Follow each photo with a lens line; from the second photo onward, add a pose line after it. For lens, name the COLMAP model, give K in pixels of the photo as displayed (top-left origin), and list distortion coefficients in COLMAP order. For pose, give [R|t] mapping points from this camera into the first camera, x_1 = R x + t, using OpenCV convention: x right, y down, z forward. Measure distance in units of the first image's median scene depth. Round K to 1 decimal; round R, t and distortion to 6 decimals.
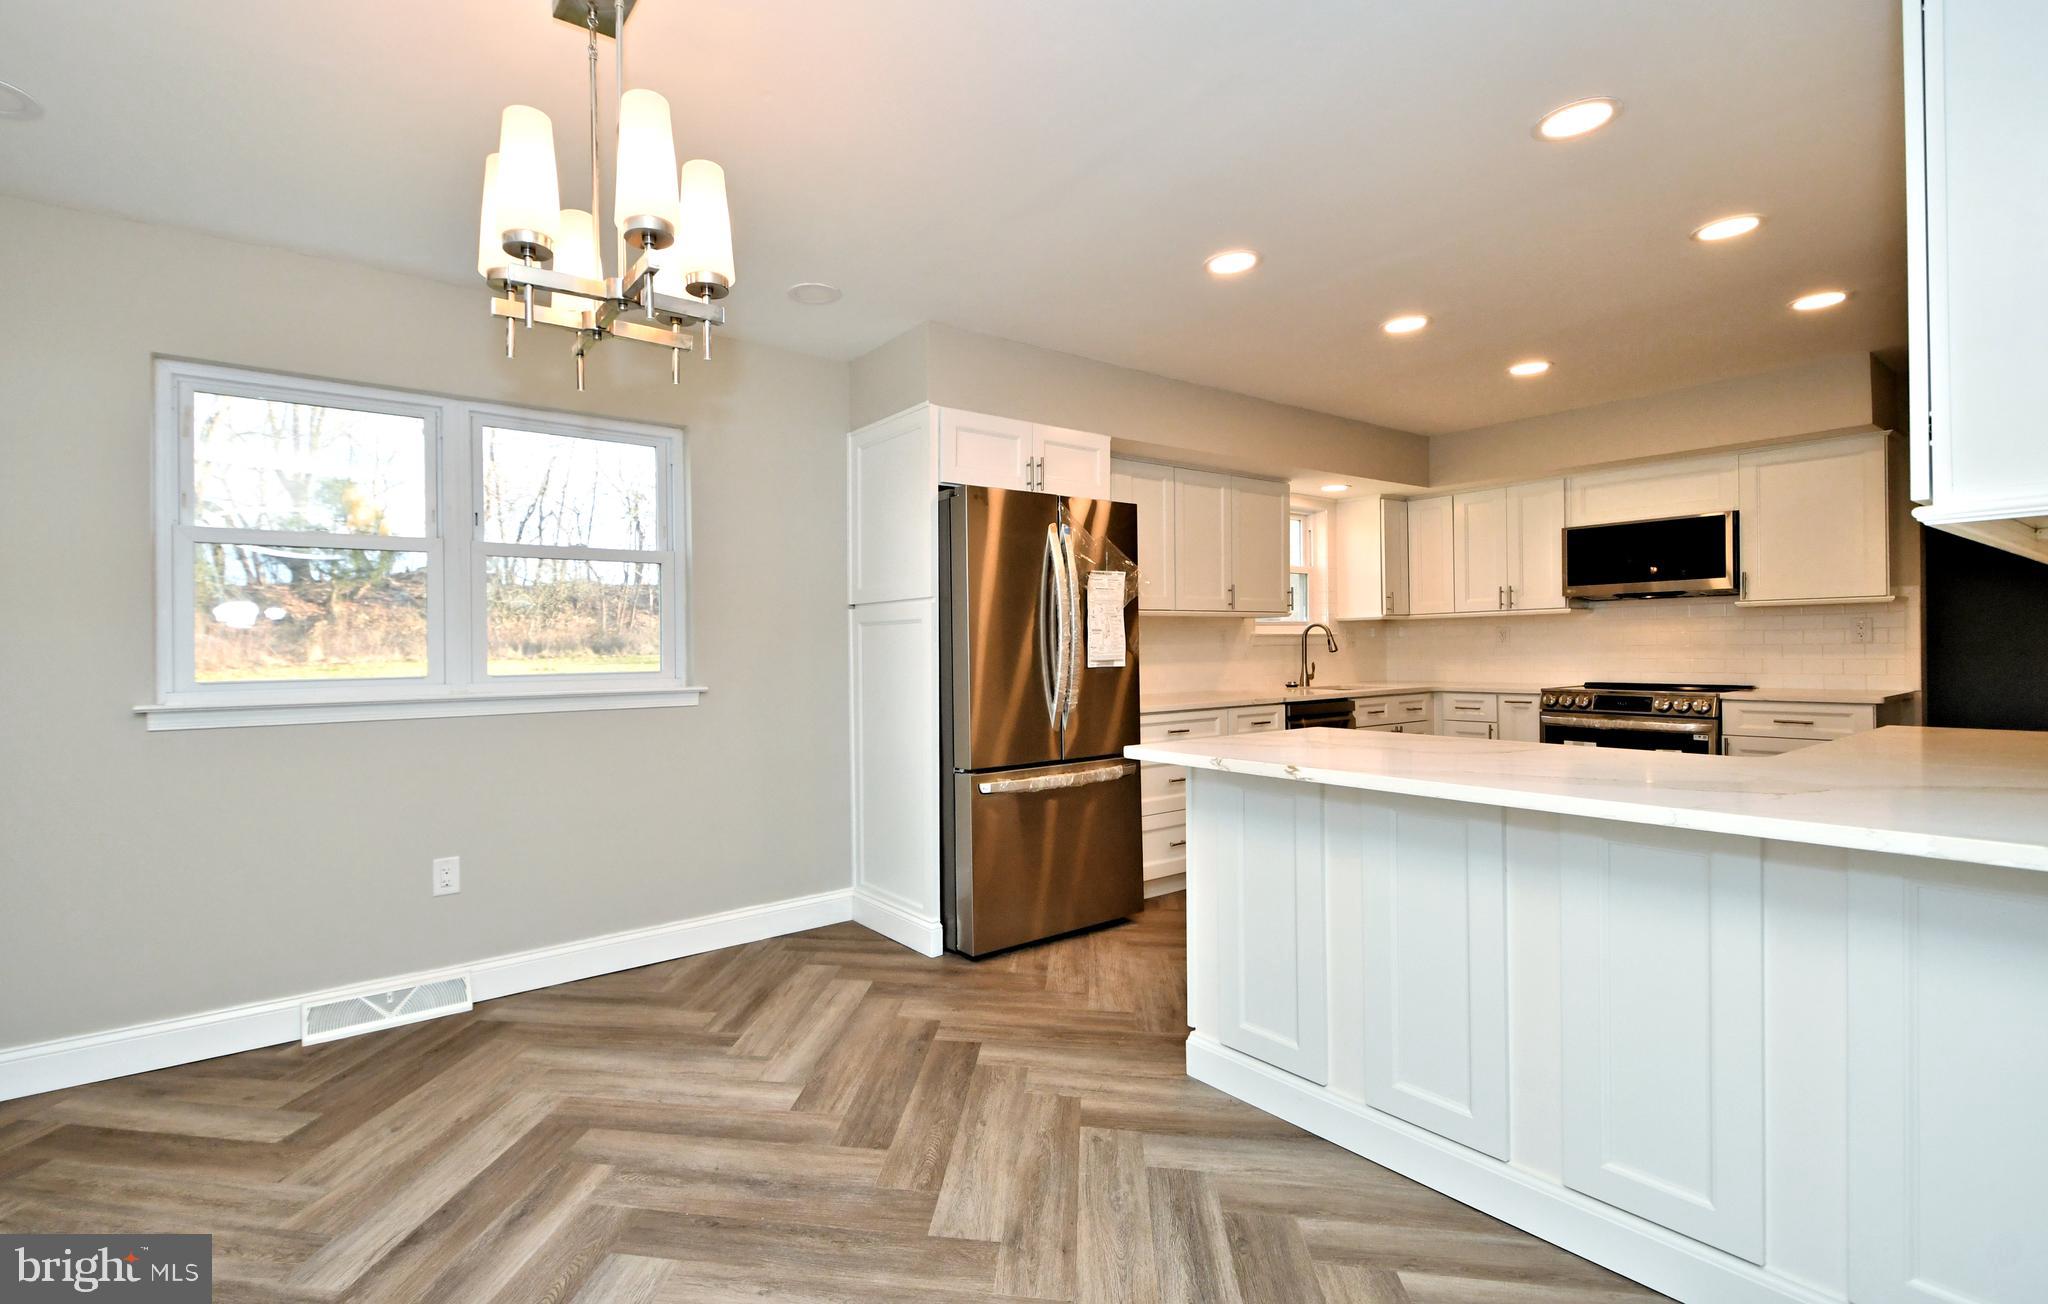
lens RADIAL K [[892.3, 0, 925.6], [0, 892.3, 651.9], [0, 0, 1]] dist [0.002569, -0.006970]
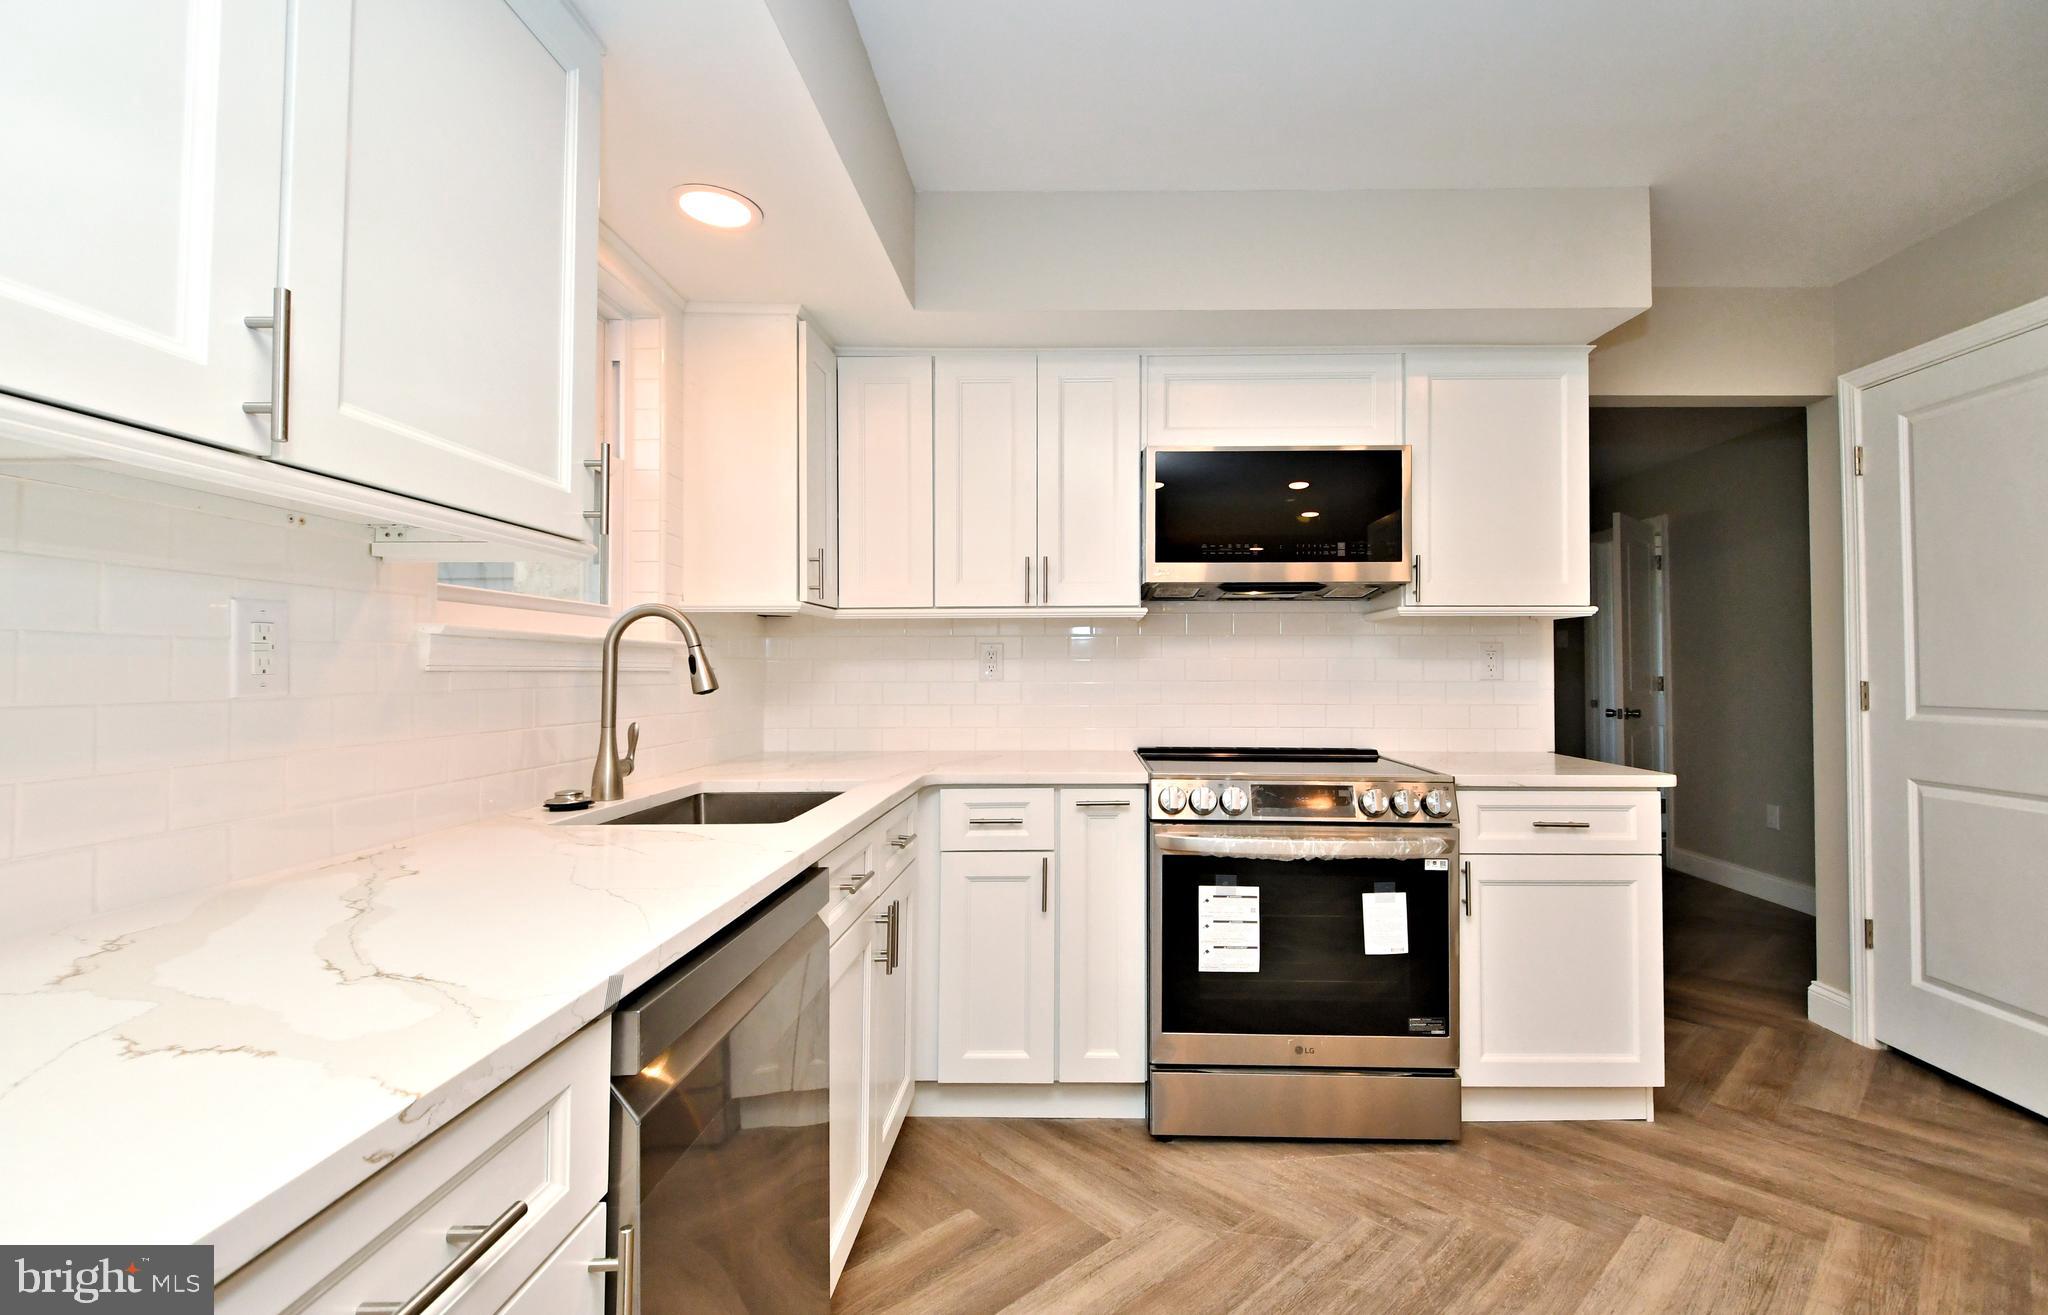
lens RADIAL K [[892.3, 0, 1067.0], [0, 892.3, 647.7], [0, 0, 1]] dist [0.002569, -0.006970]
pose [[0.575894, 0.036069, 0.816728, 0.379274], [-0.004747, 0.999157, -0.040778, -0.006559], [-0.817511, 0.019607, 0.575580, 1.012482]]
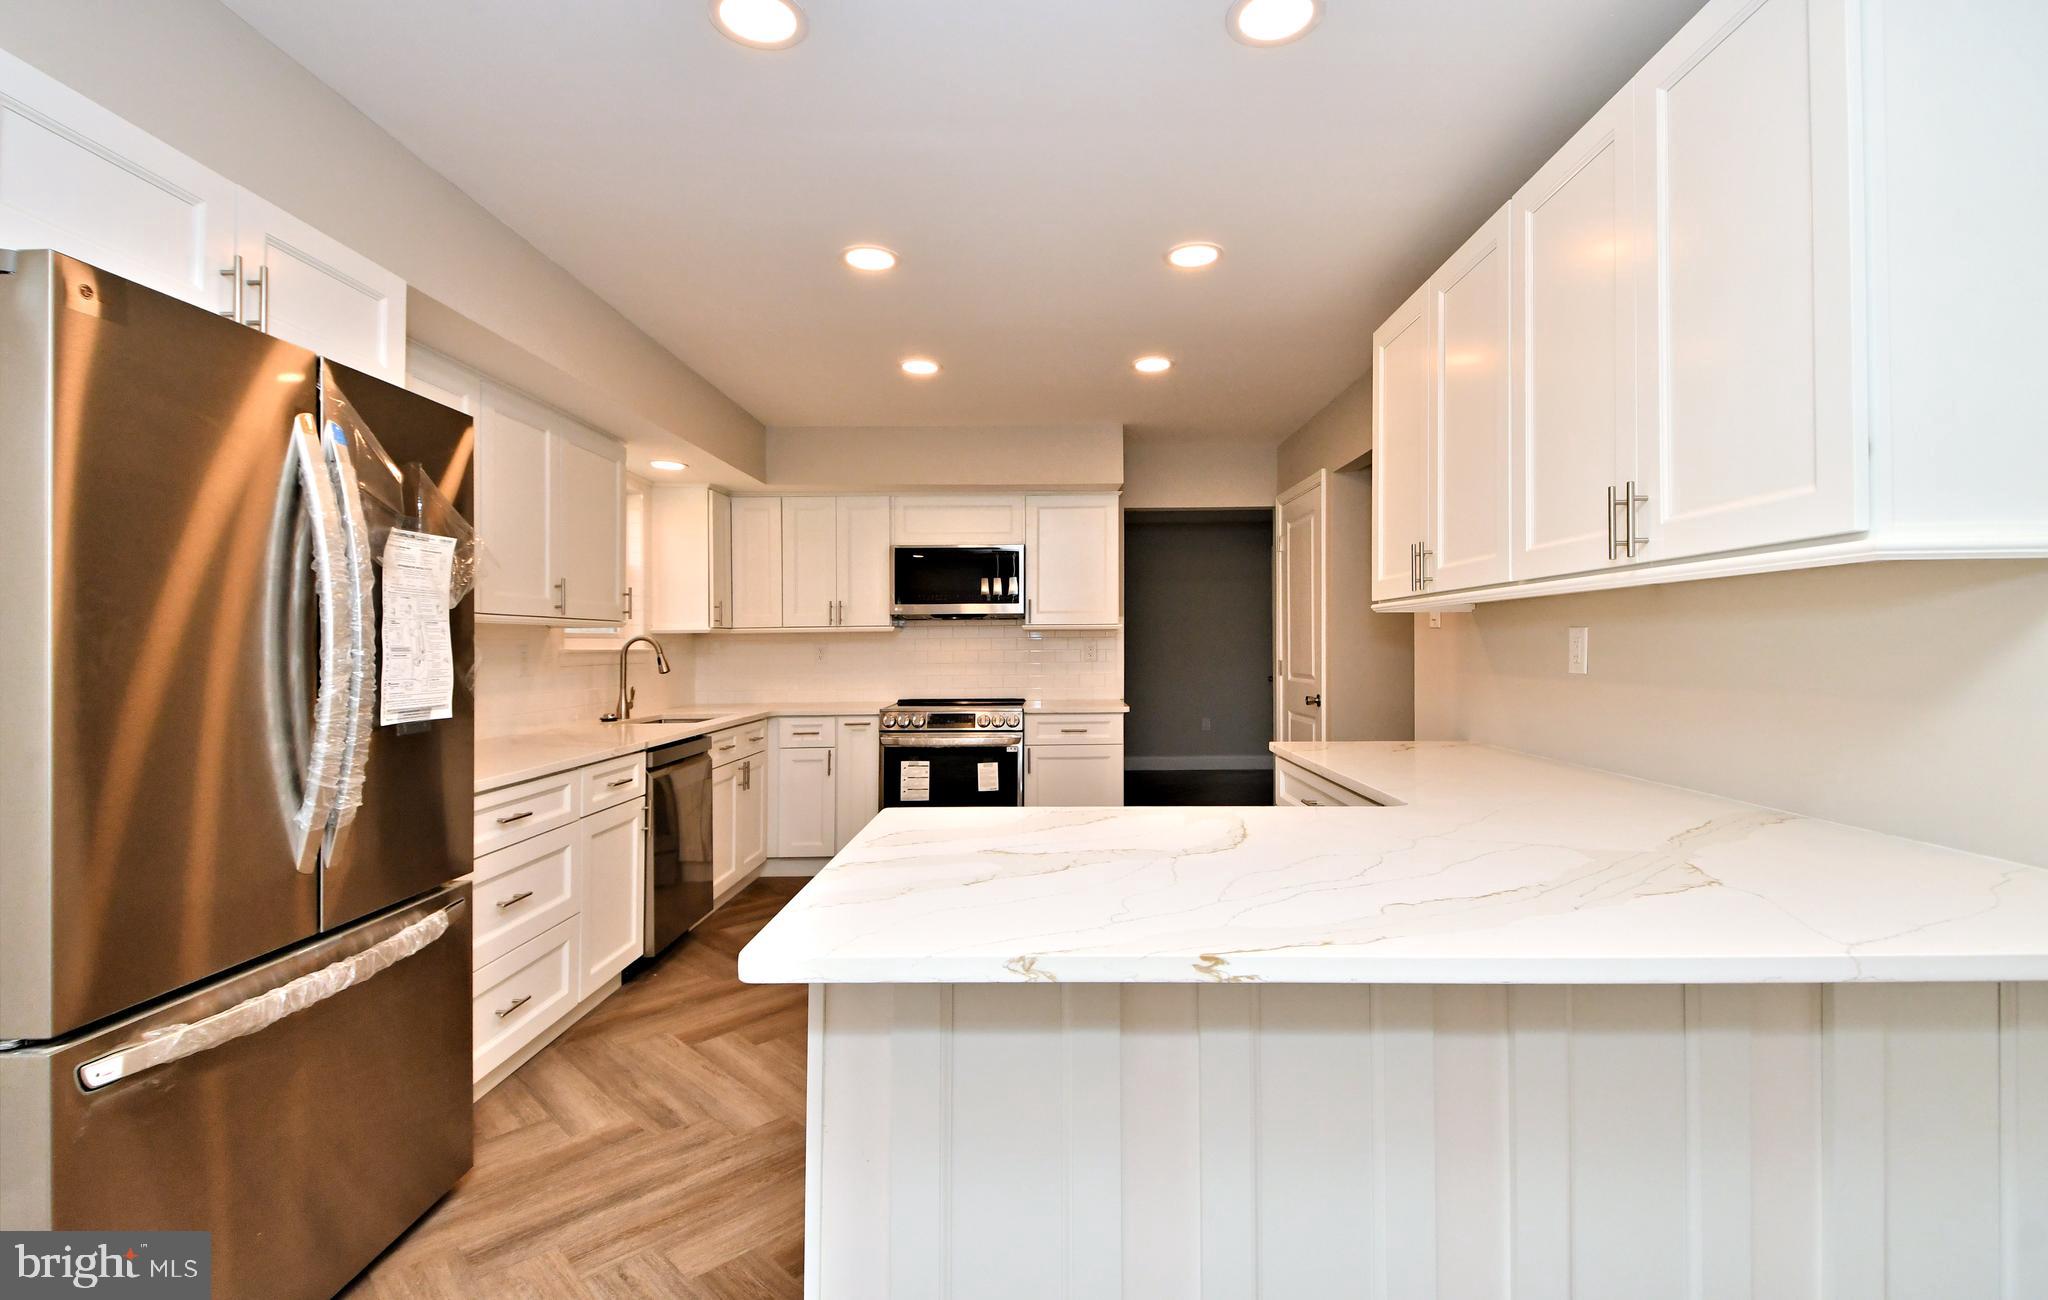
lens RADIAL K [[914.3, 0, 1034.1], [0, 914.3, 644.6], [0, 0, 1]] dist [0.019457, -0.003330]
pose [[0.573724, 0.009796, 0.818990, -0.026384], [0.004479, 0.999876, -0.015097, -0.016787], [-0.819037, 0.012330, 0.573609, 0.394192]]
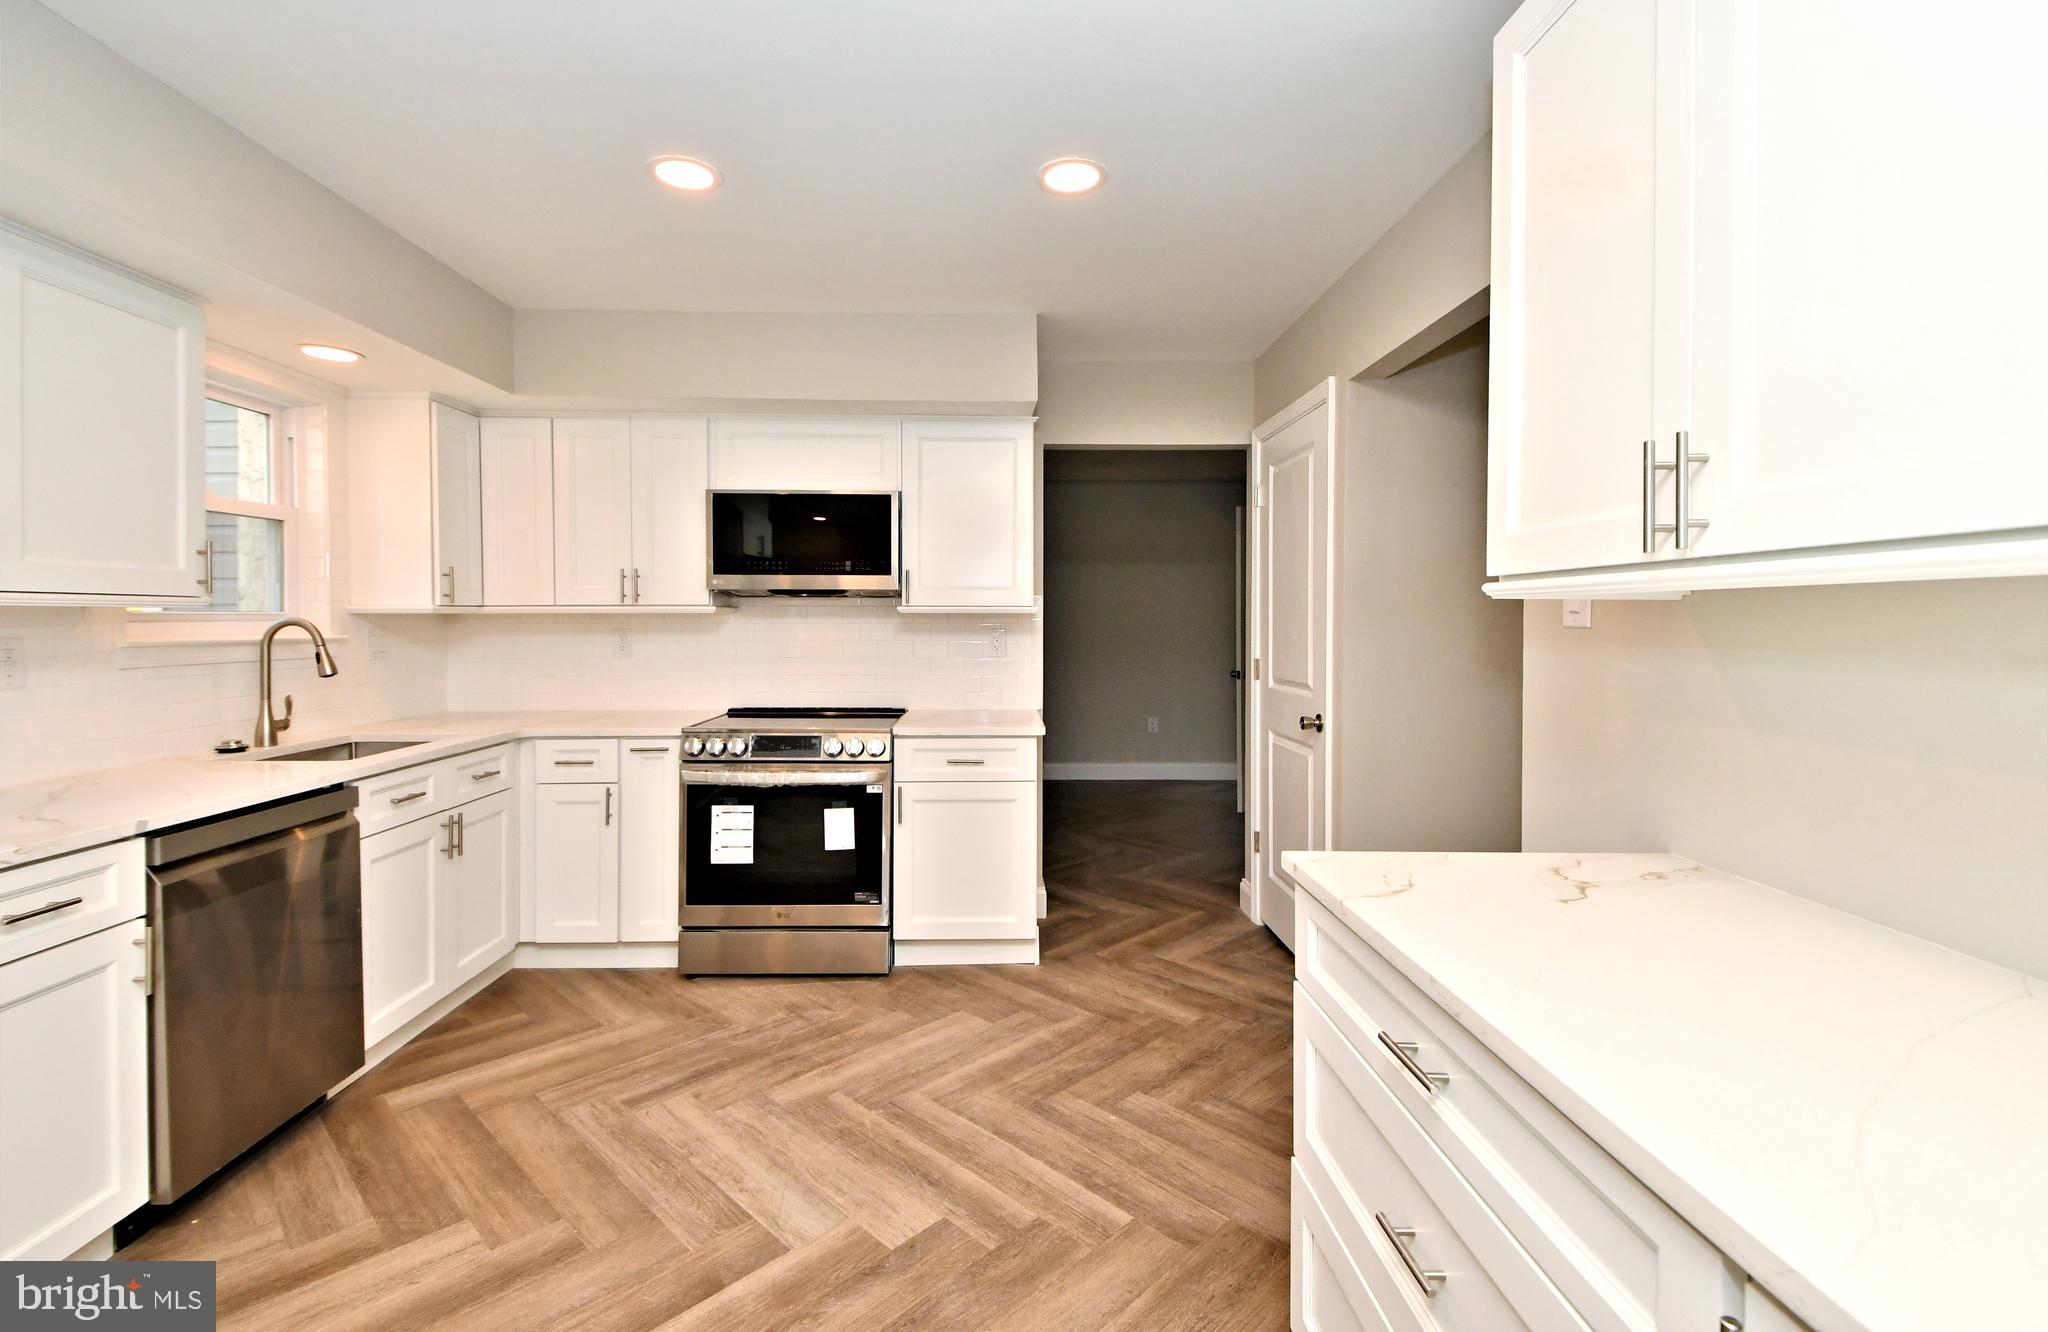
lens RADIAL K [[923.0, 0, 1002.7], [0, 923.0, 634.4], [0, 0, 1]] dist [-0.001911, -0.000760]
pose [[0.546736, 0.002980, 0.837300, 0.330628], [-0.005834, 0.999983, 0.000251, -0.038714], [-0.837285, -0.005022, 0.546744, 0.568700]]
